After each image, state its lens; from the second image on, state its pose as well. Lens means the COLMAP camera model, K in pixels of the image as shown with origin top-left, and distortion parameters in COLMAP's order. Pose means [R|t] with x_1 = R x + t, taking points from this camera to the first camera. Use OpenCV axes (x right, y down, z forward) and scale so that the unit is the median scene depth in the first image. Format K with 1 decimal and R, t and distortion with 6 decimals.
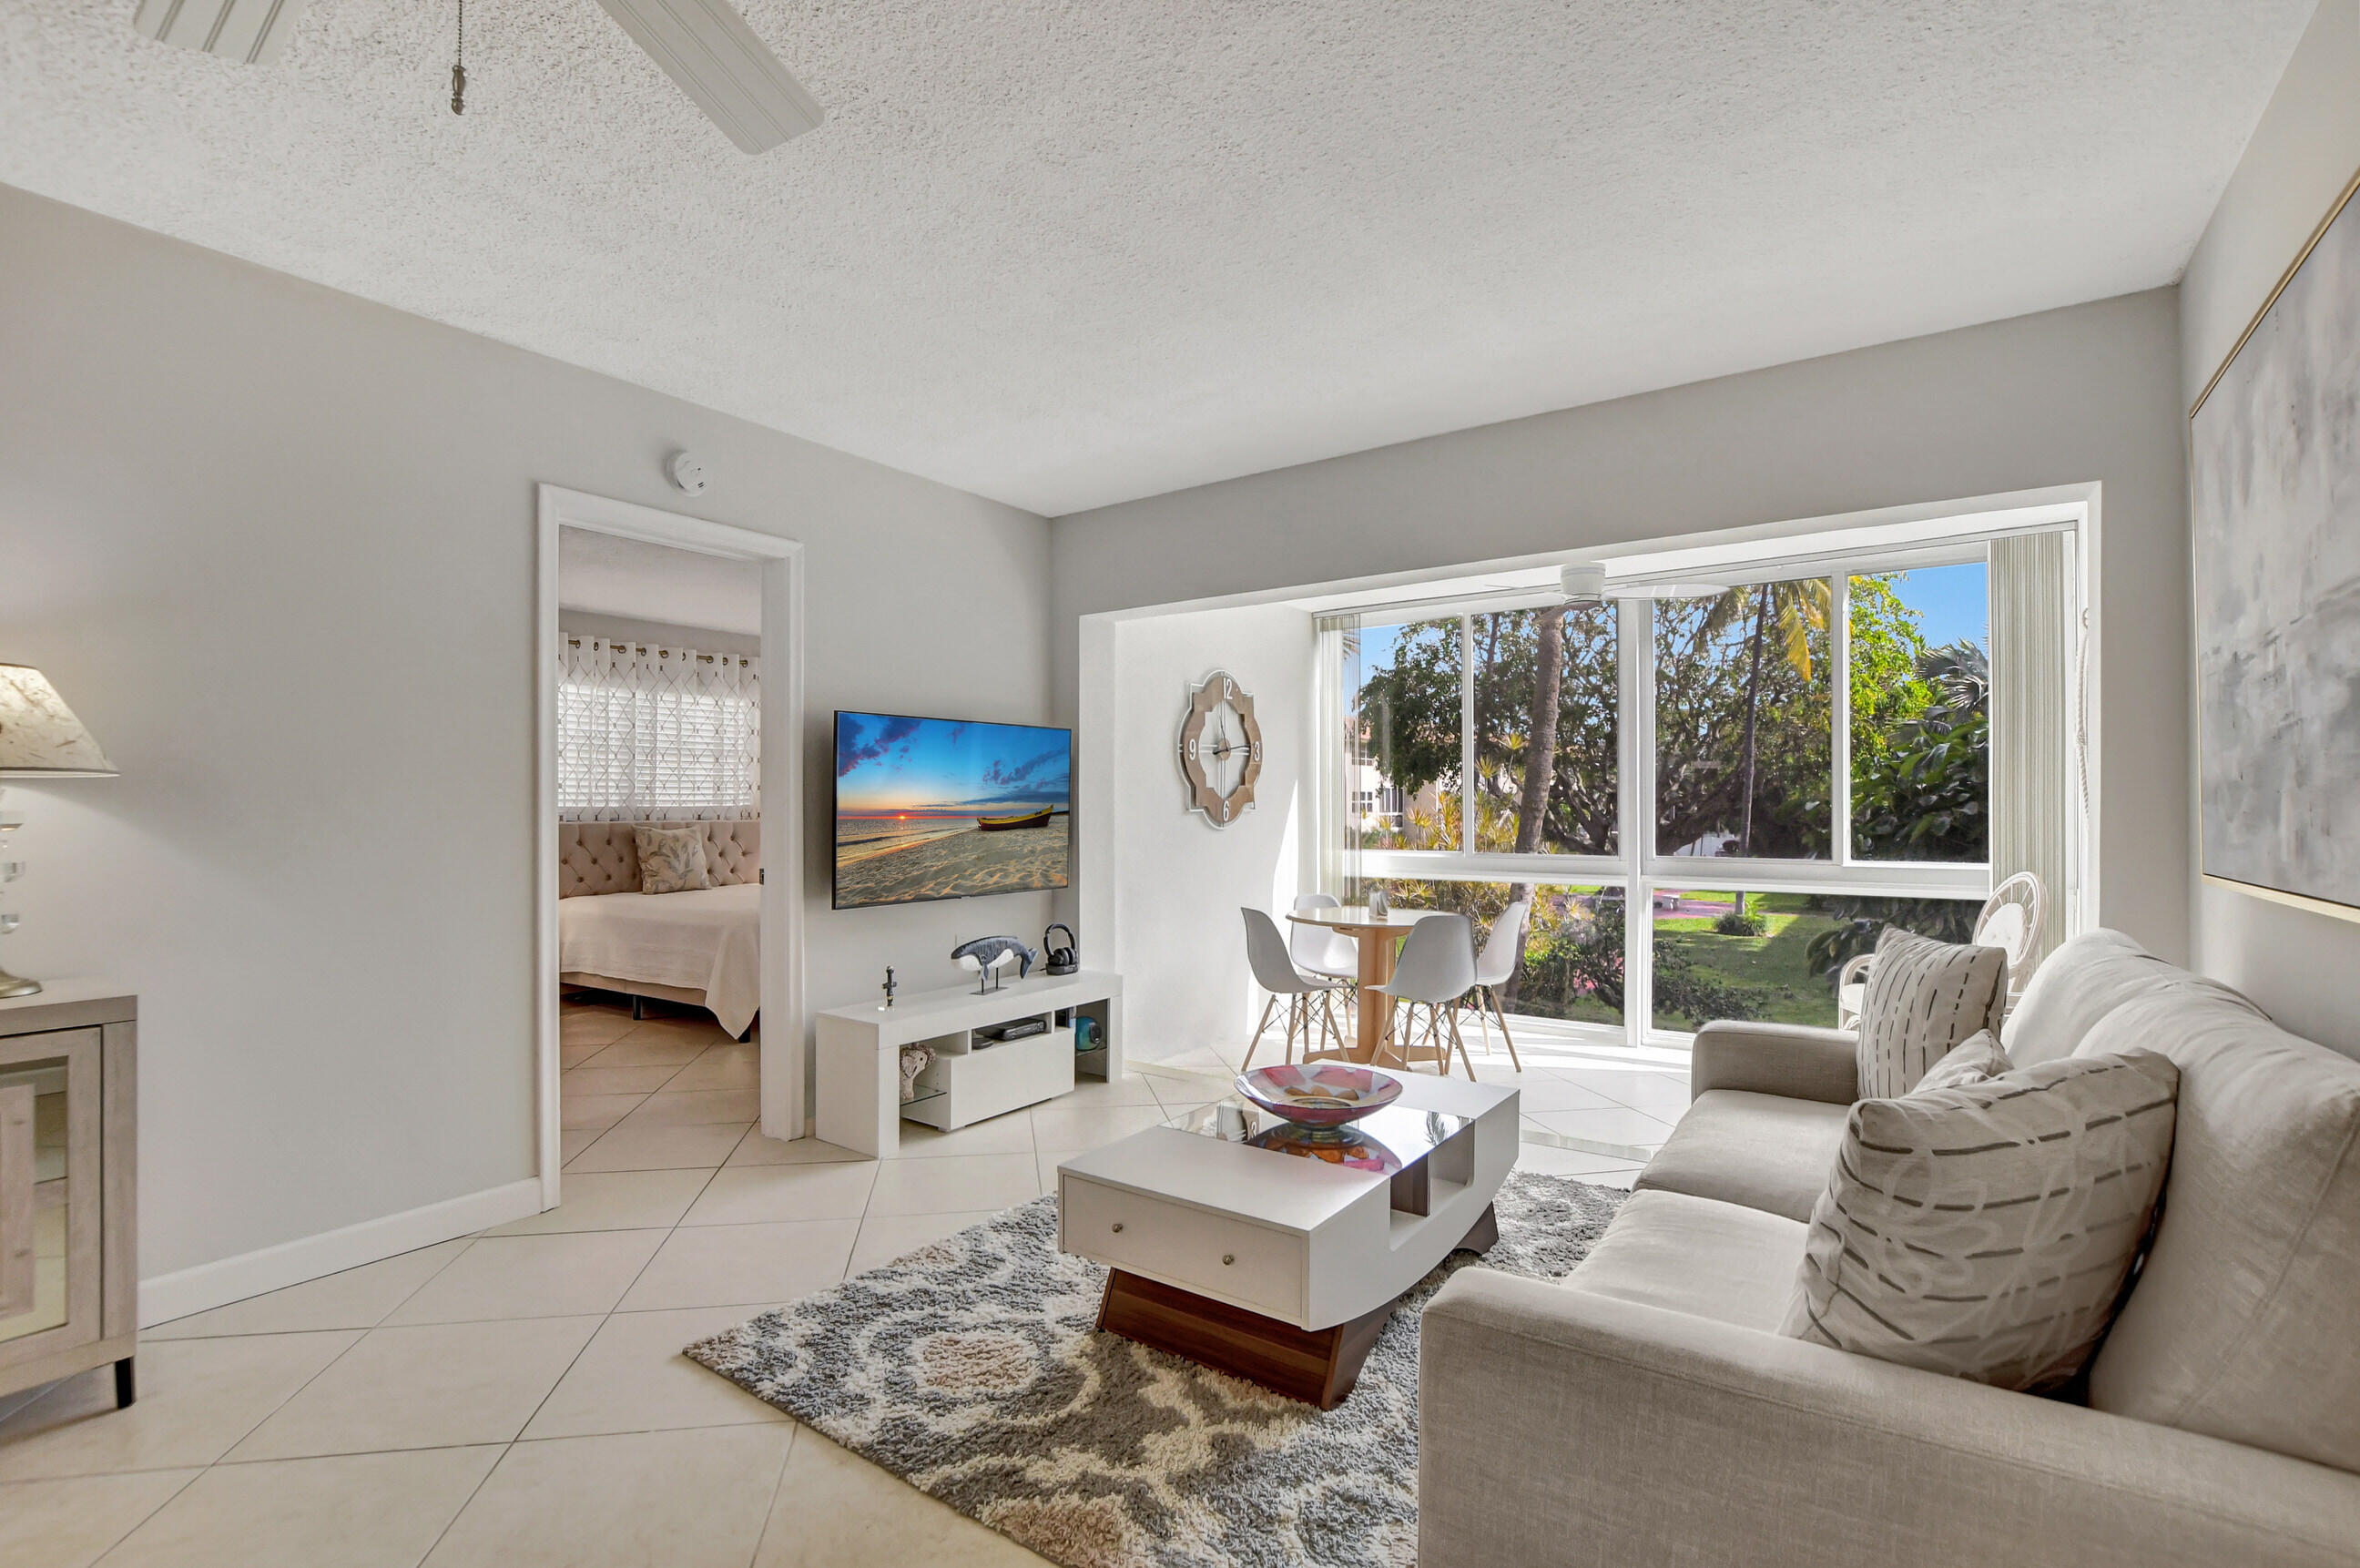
lens RADIAL K [[1067.5, 0, 1166.2], [0, 1067.5, 806.4], [0, 0, 1]] dist [-0.013680, 0.000096]
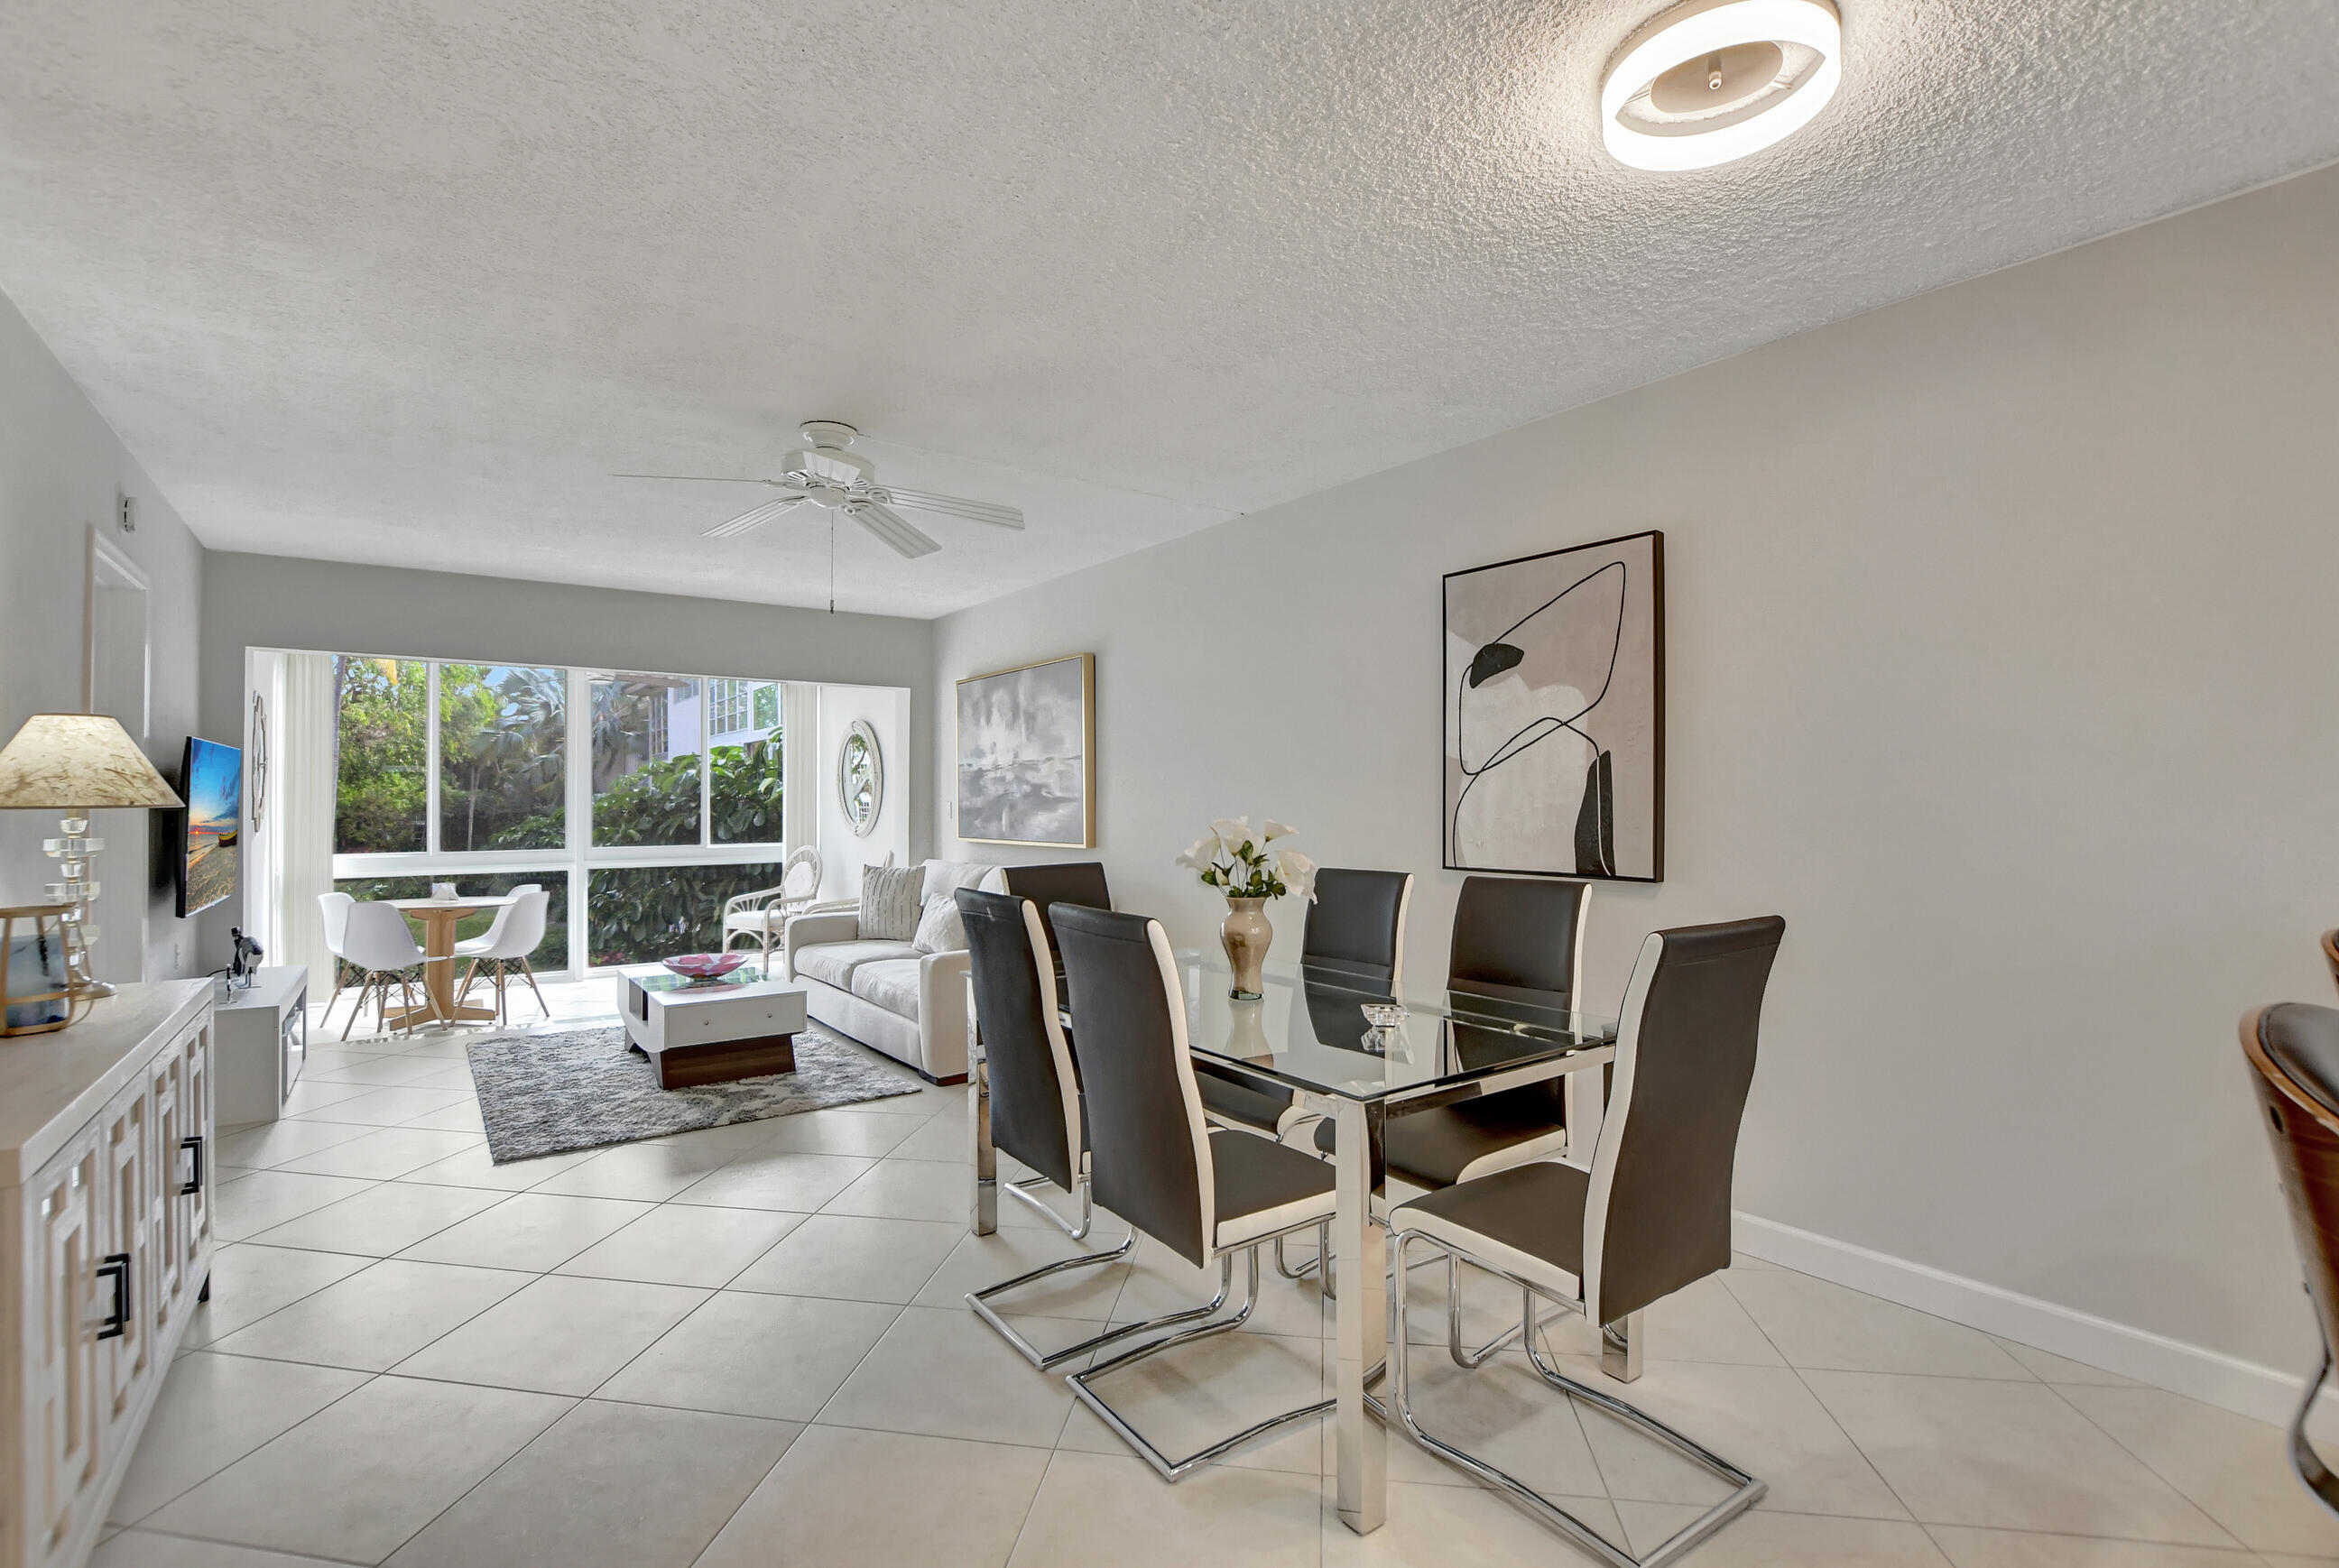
lens RADIAL K [[1045.9, 0, 1135.9], [0, 1045.9, 793.1], [0, 0, 1]] dist [0.000815, -0.009611]
pose [[0.338030, 0.006219, 0.941115, -1.067495], [0.002604, 0.999968, -0.007544, -0.025216], [-0.941132, 0.005000, 0.338003, -0.309291]]
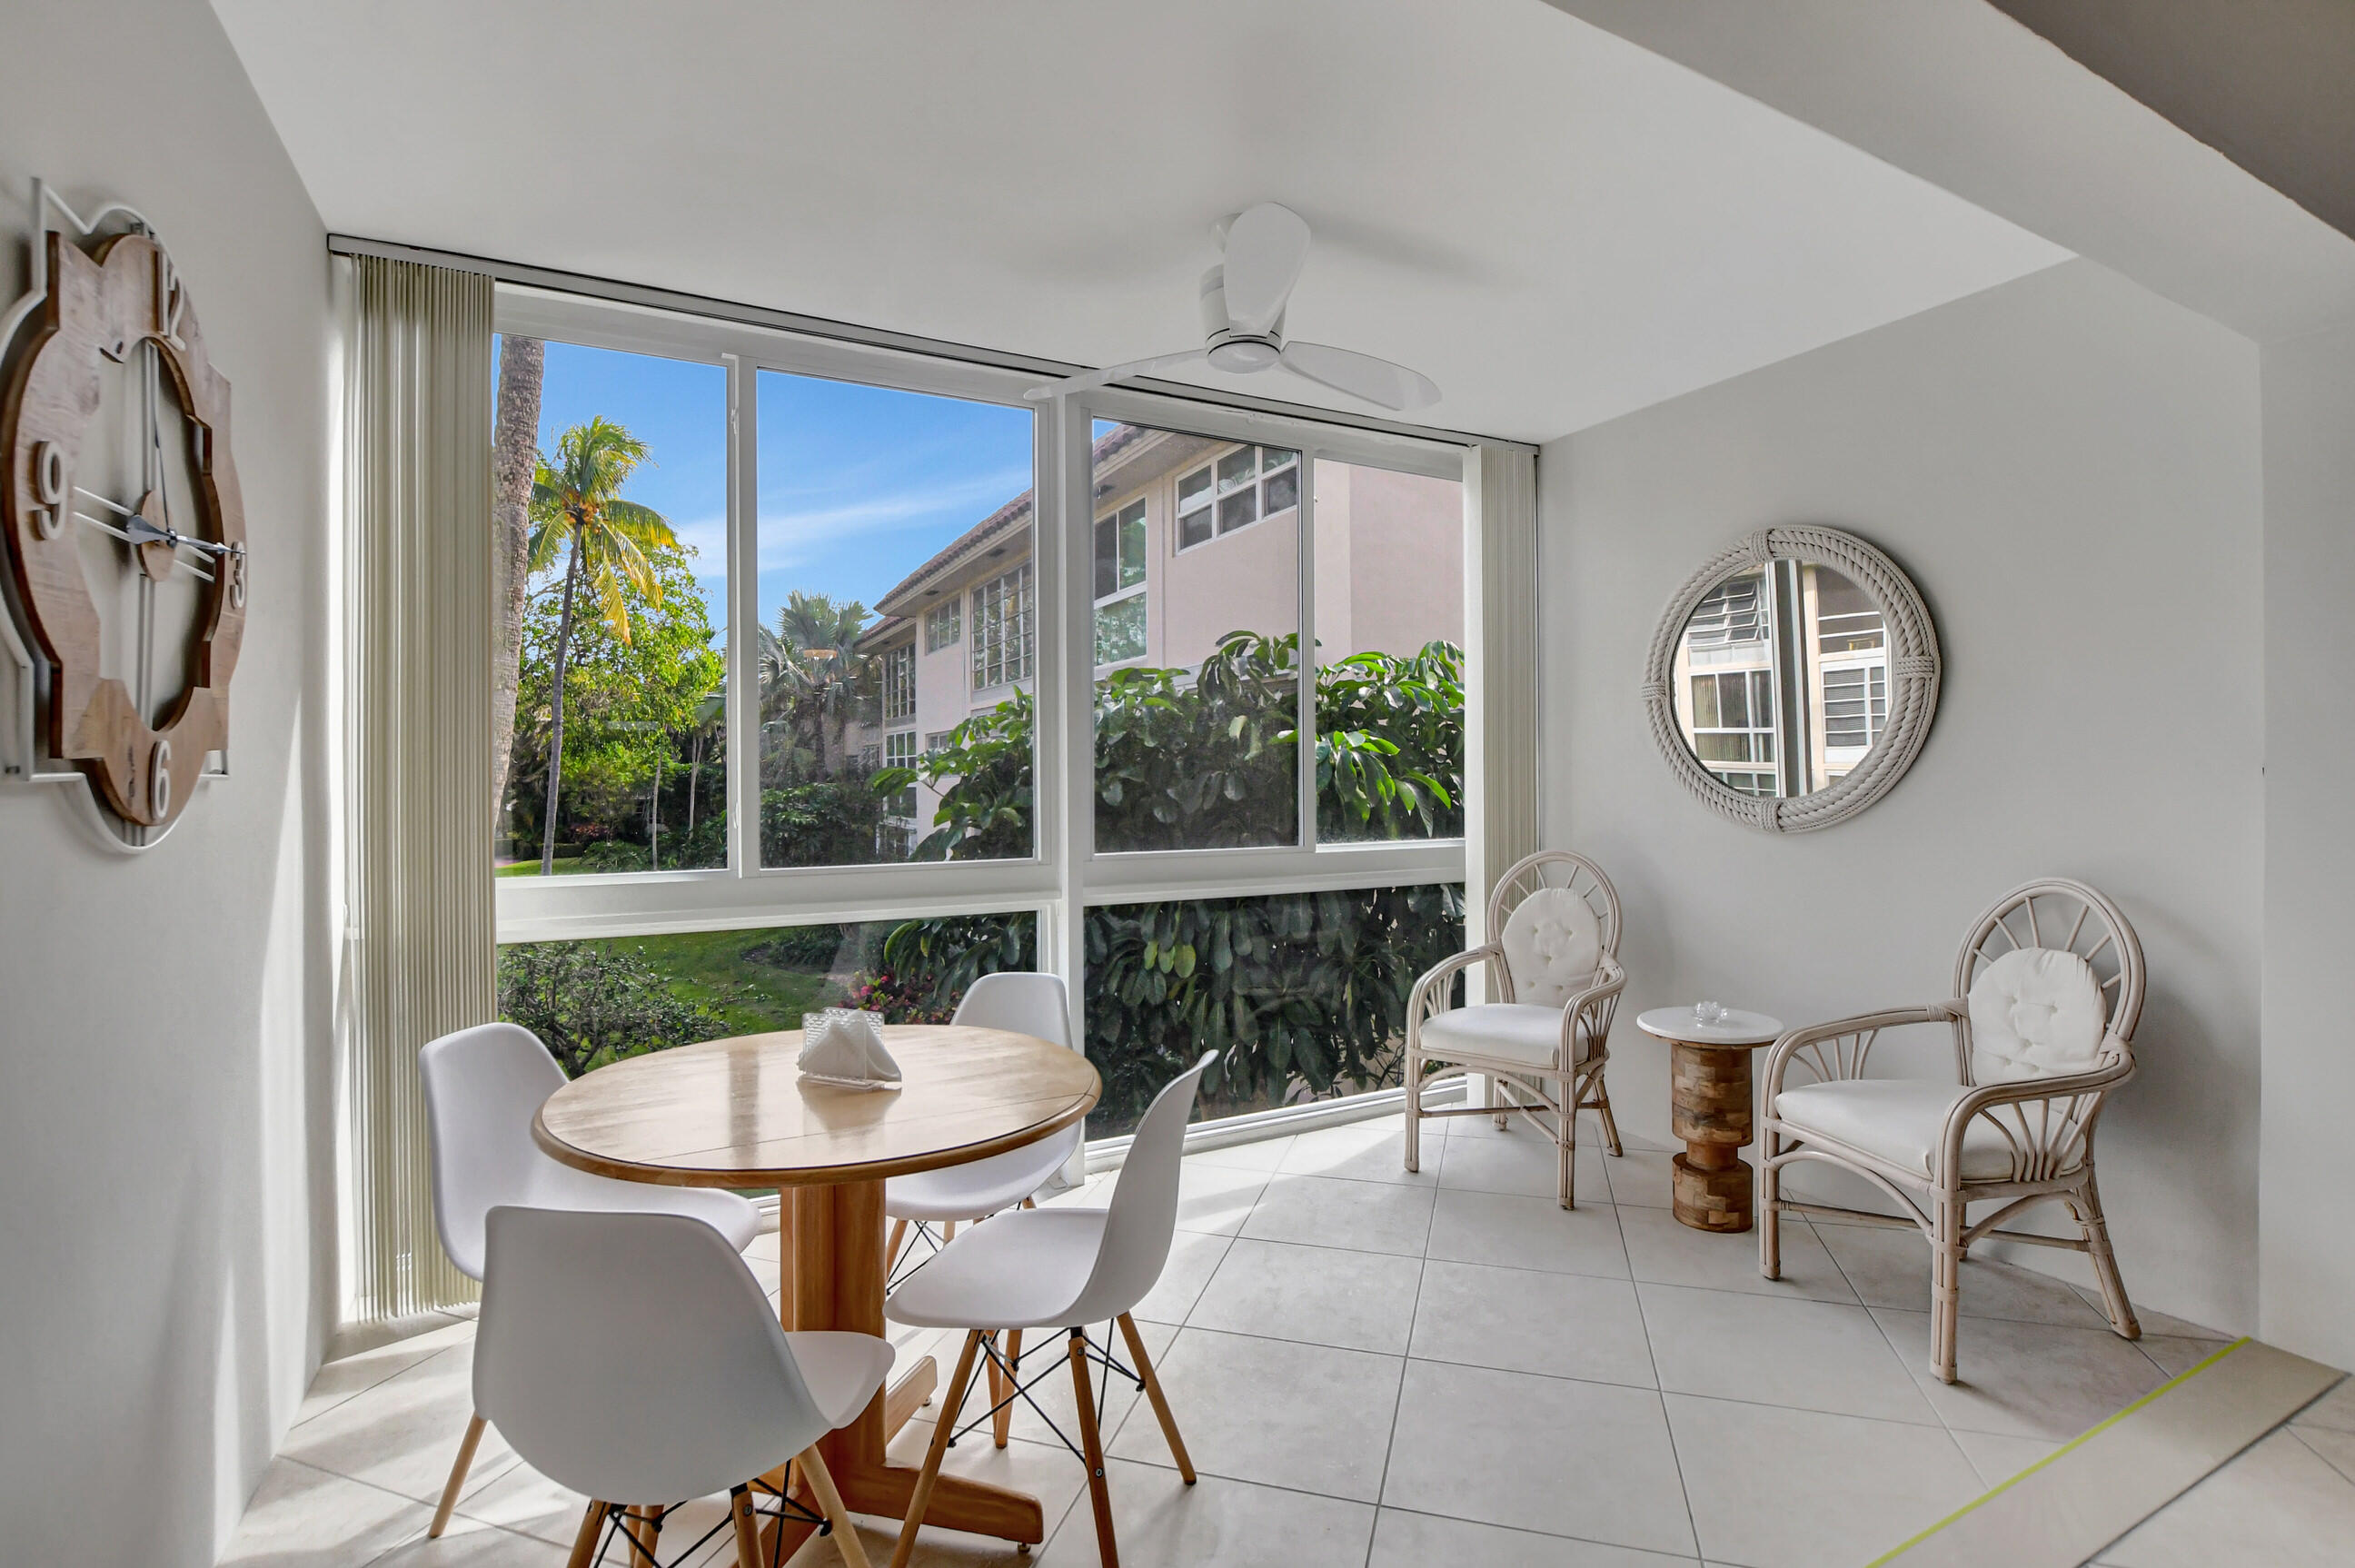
lens RADIAL K [[1078.1, 0, 1164.8], [0, 1078.1, 763.8], [0, 0, 1]] dist [-0.004693, -0.000332]
pose [[0.471118, 0.008708, 0.882027, -0.086076], [0.003837, 0.999922, -0.011921, 0.007322], [-0.882062, 0.009001, 0.471048, 1.145711]]
